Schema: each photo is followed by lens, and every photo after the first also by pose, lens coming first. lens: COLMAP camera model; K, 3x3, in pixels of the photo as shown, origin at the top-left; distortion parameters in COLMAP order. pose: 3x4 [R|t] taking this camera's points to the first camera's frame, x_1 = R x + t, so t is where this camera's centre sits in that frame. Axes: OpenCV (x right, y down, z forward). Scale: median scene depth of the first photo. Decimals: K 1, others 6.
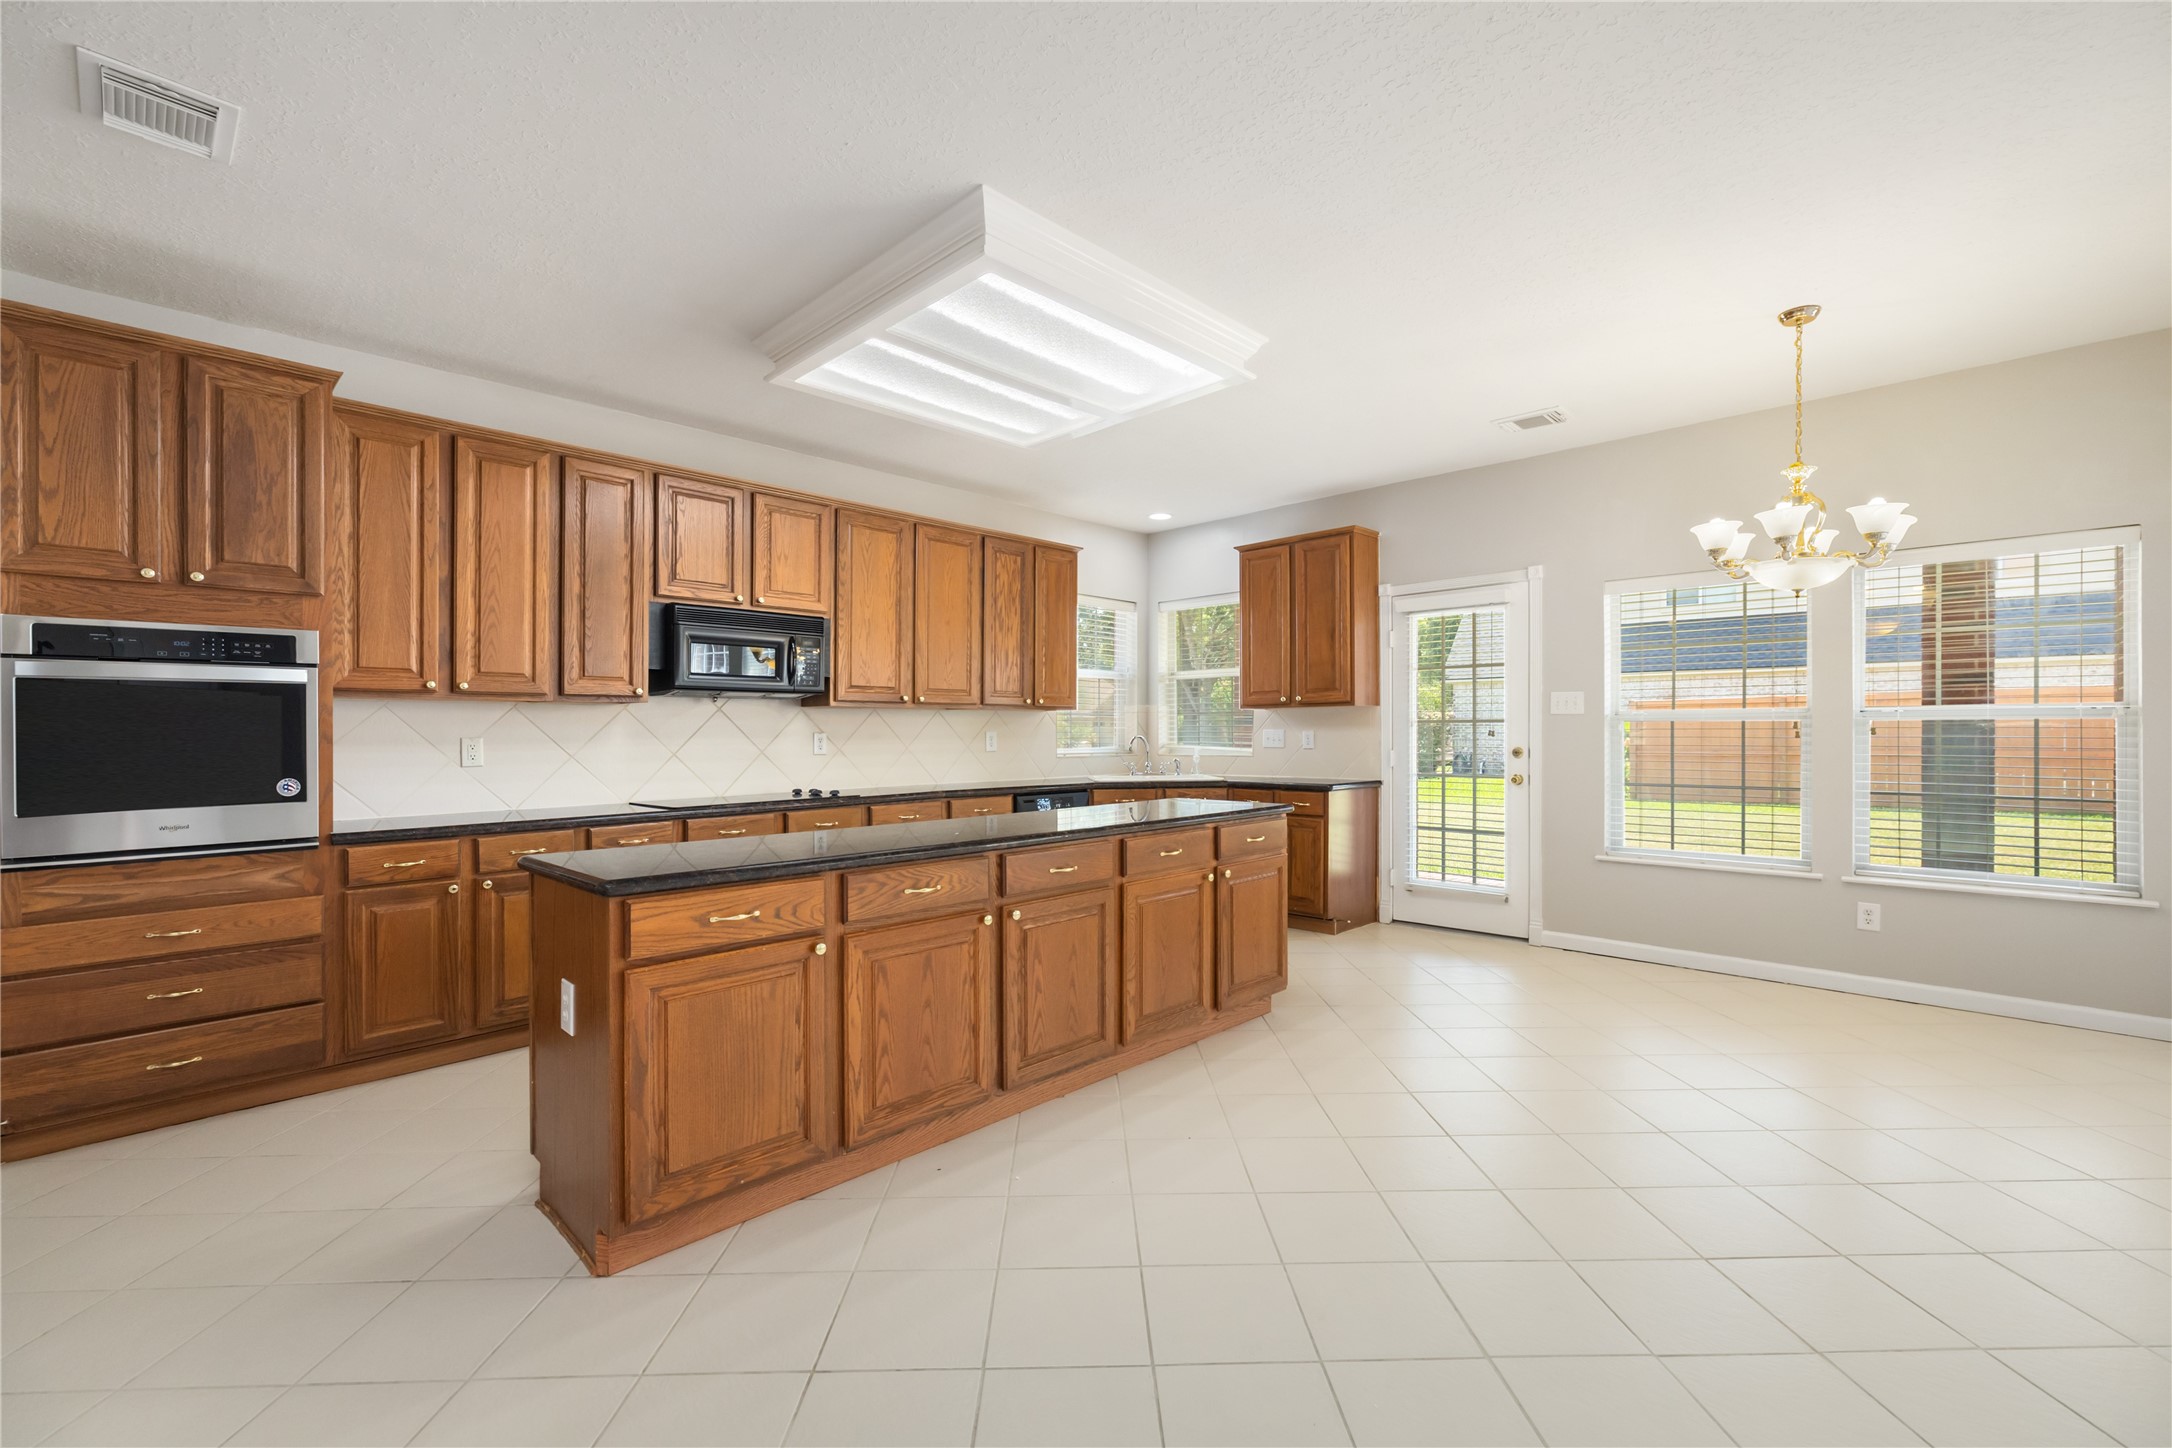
lens RADIAL K [[914.0, 0, 1092.4], [0, 914.0, 731.7], [0, 0, 1]] dist [0.001729, 0.000246]
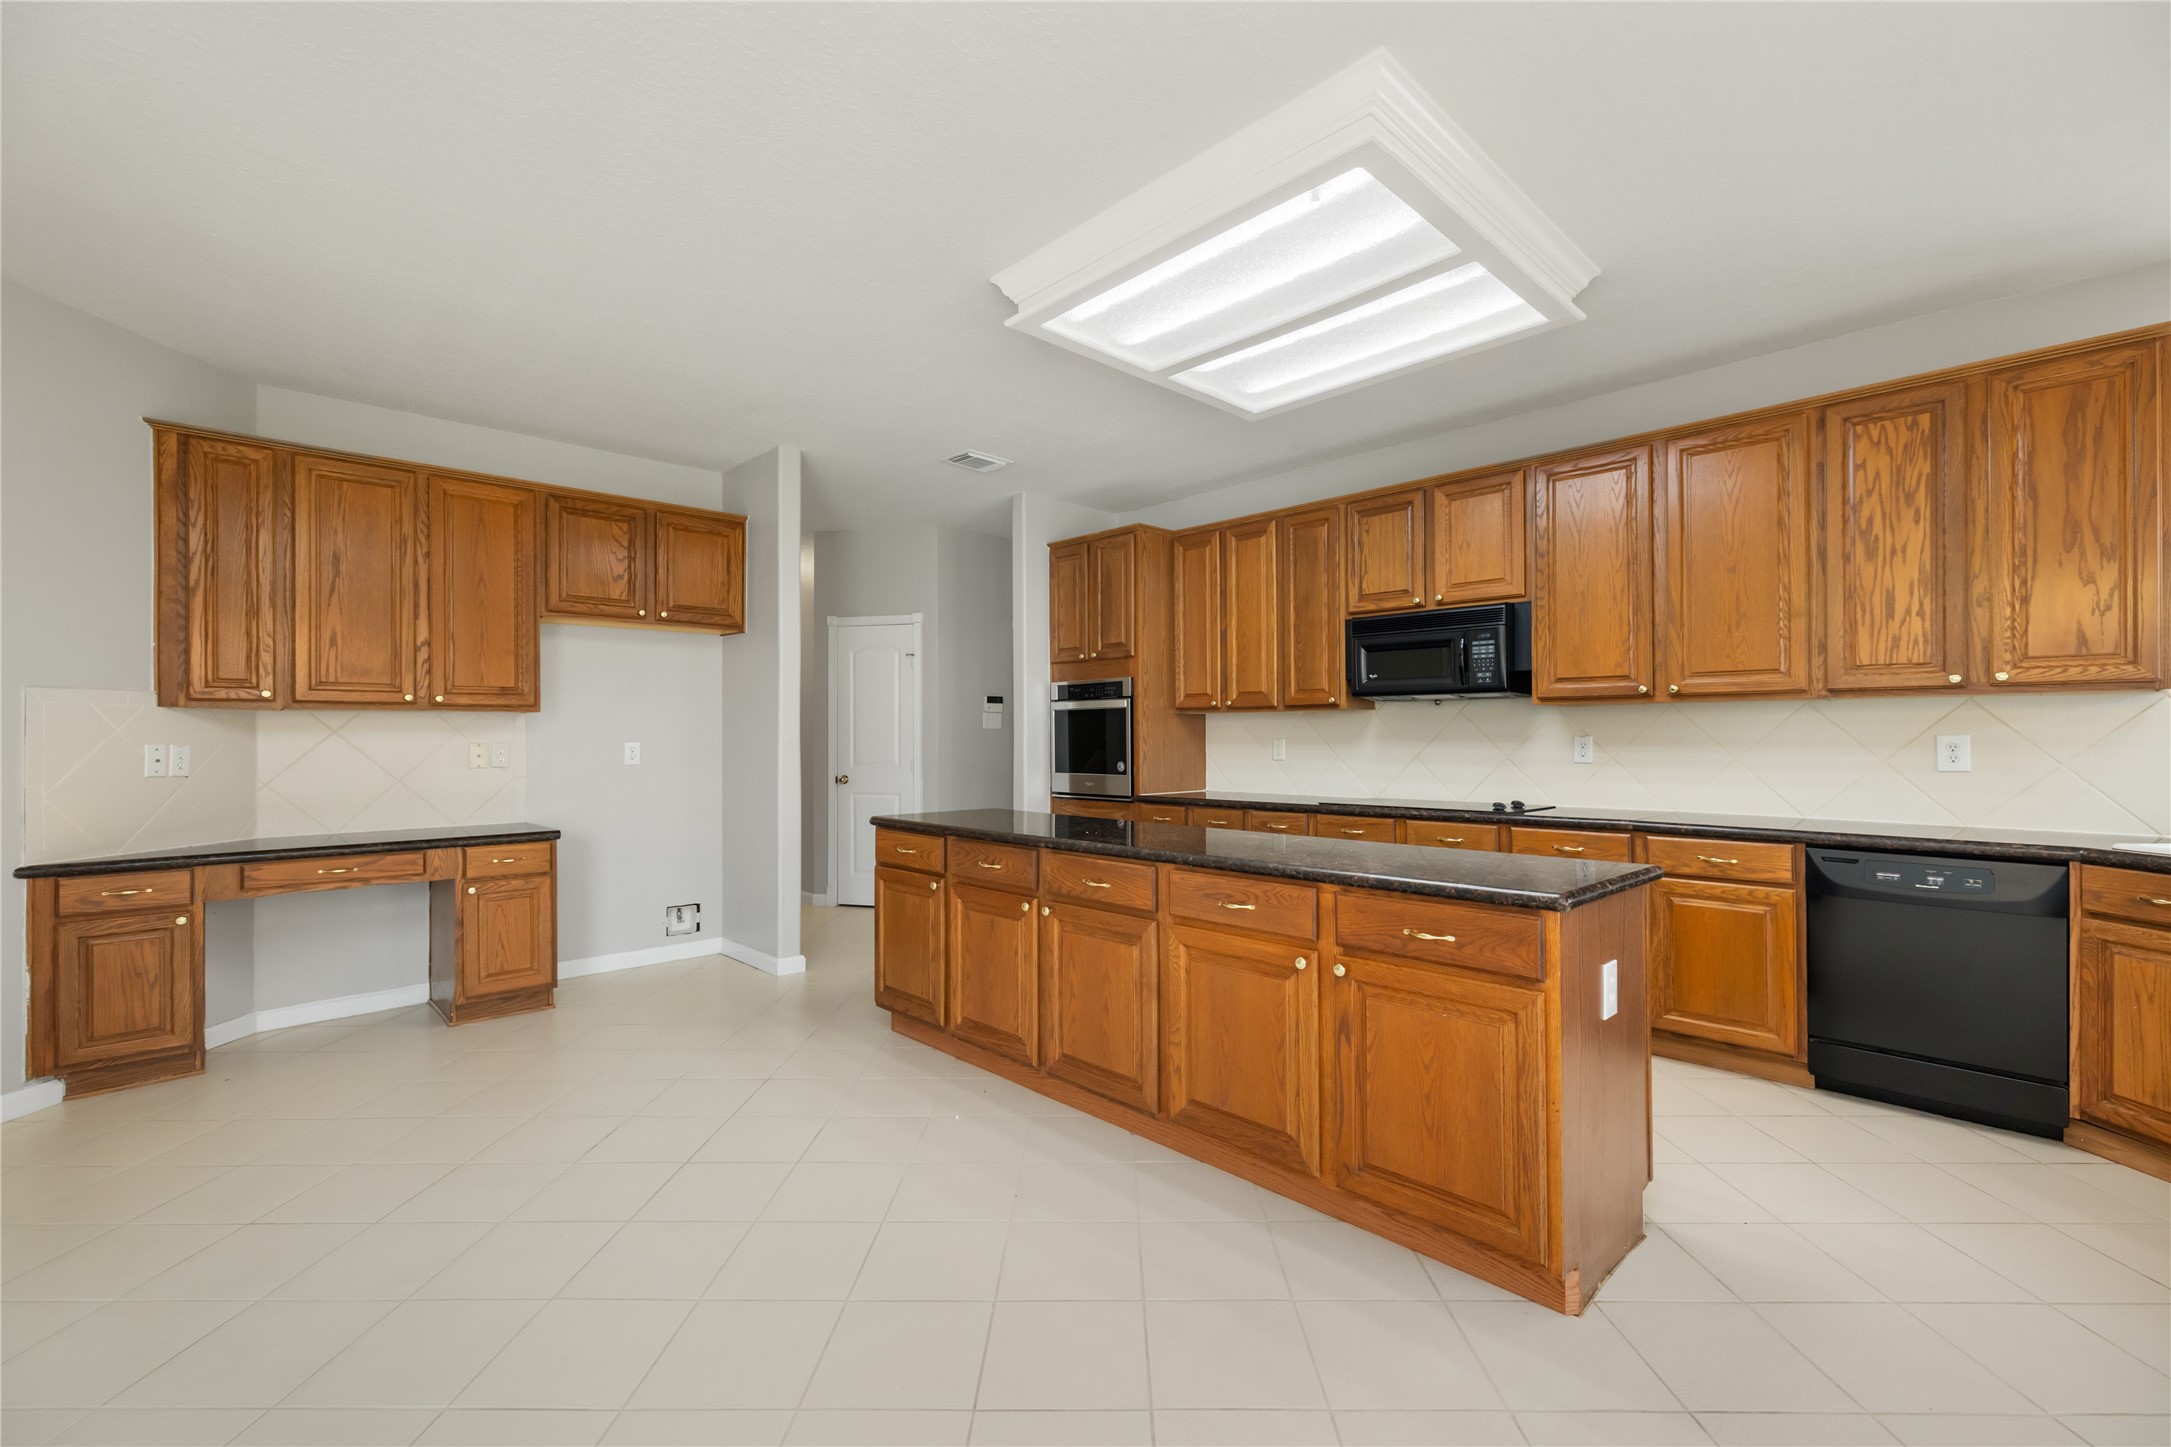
lens RADIAL K [[922.2, 0, 1090.8], [0, 922.2, 731.2], [0, 0, 1]] dist [0.000478, -0.000064]
pose [[-0.028664, 0.000310, -0.999589, 0.657001], [0.002048, 0.999998, 0.000252, -0.006227], [0.999587, -0.002040, -0.028664, 0.718592]]
